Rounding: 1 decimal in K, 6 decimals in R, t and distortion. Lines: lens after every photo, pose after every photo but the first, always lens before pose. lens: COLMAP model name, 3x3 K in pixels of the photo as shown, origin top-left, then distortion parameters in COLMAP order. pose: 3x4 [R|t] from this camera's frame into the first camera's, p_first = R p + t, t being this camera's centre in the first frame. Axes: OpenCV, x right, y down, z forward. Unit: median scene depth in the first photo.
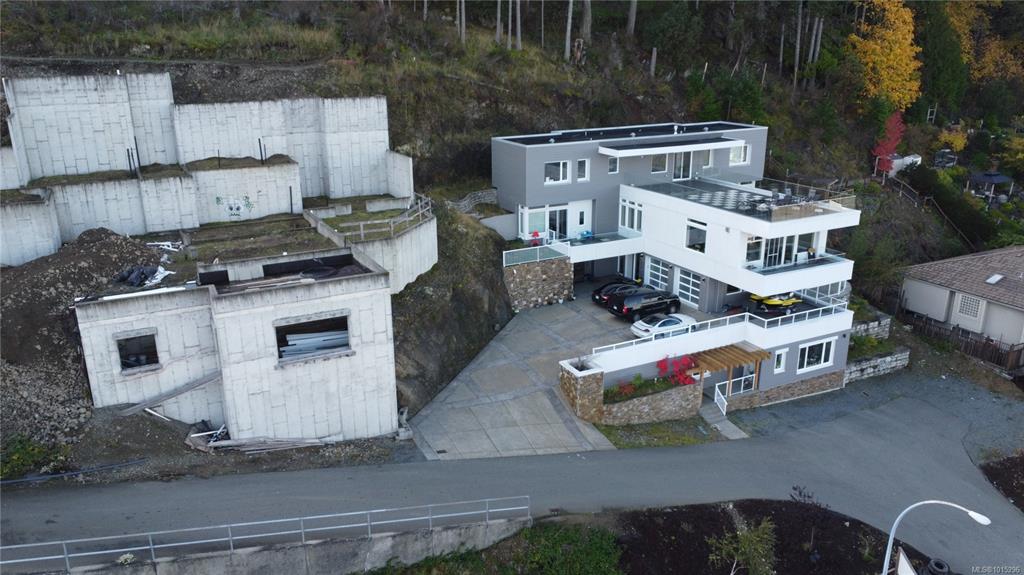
lens RADIAL K [[769.9, 0, 496.0], [0, 769.9, 290.8], [0, 0, 1]] dist [0.003756, -0.005375]
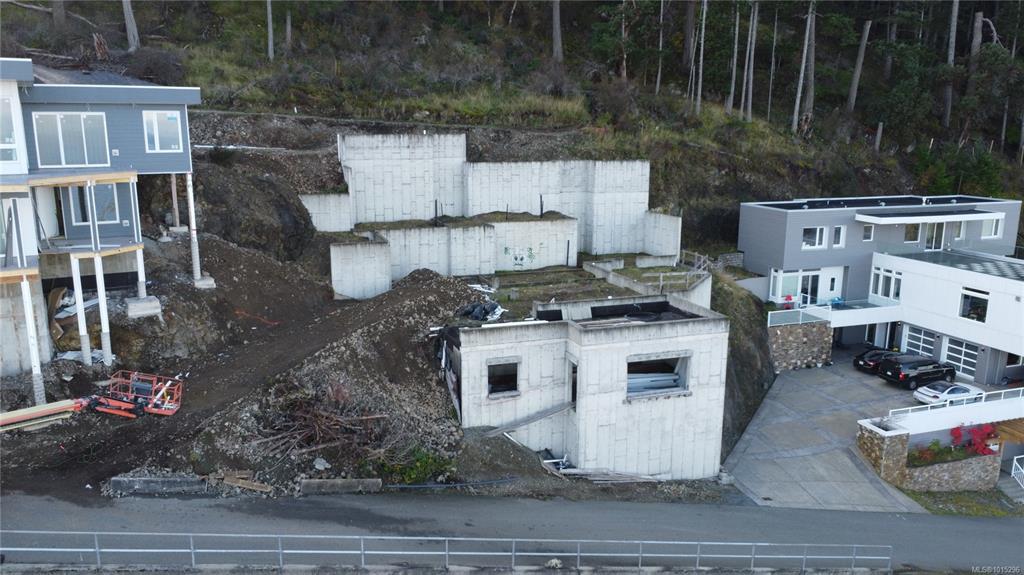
lens RADIAL K [[769.9, 0, 496.0], [0, 769.9, 290.8], [0, 0, 1]] dist [0.003756, -0.005375]
pose [[0.990158, 0.042020, -0.133498, -0.236864], [-0.055263, 0.993740, -0.097094, 0.044481], [0.128582, 0.103516, 0.986281, -0.053004]]
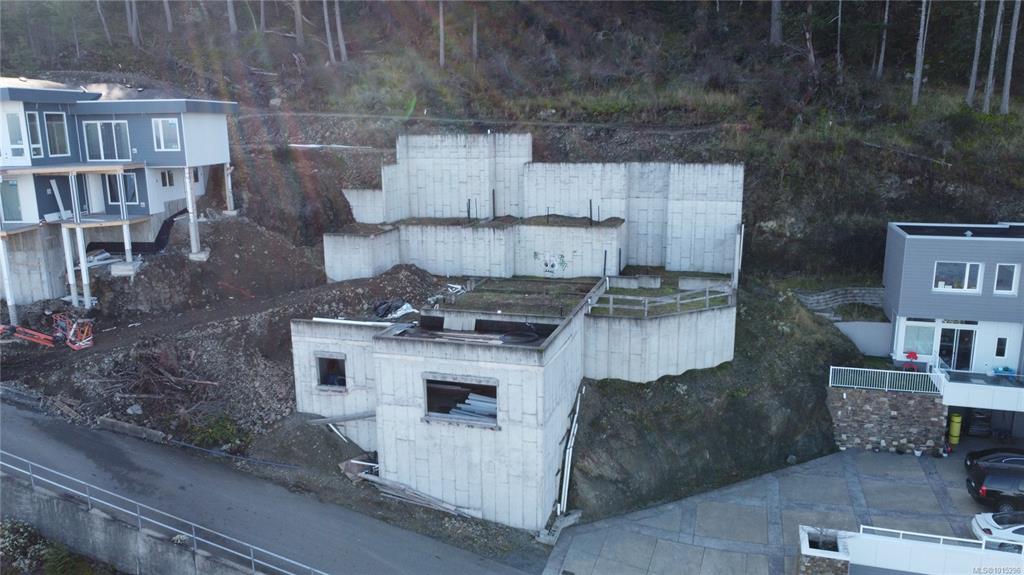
lens RADIAL K [[769.9, 0, 496.0], [0, 769.9, 290.8], [0, 0, 1]] dist [0.003756, -0.005375]
pose [[0.719015, 0.150182, -0.678575, 0.312848], [-0.210133, 0.977653, -0.006282, -0.055444], [0.662467, 0.147107, 0.734505, 0.227739]]
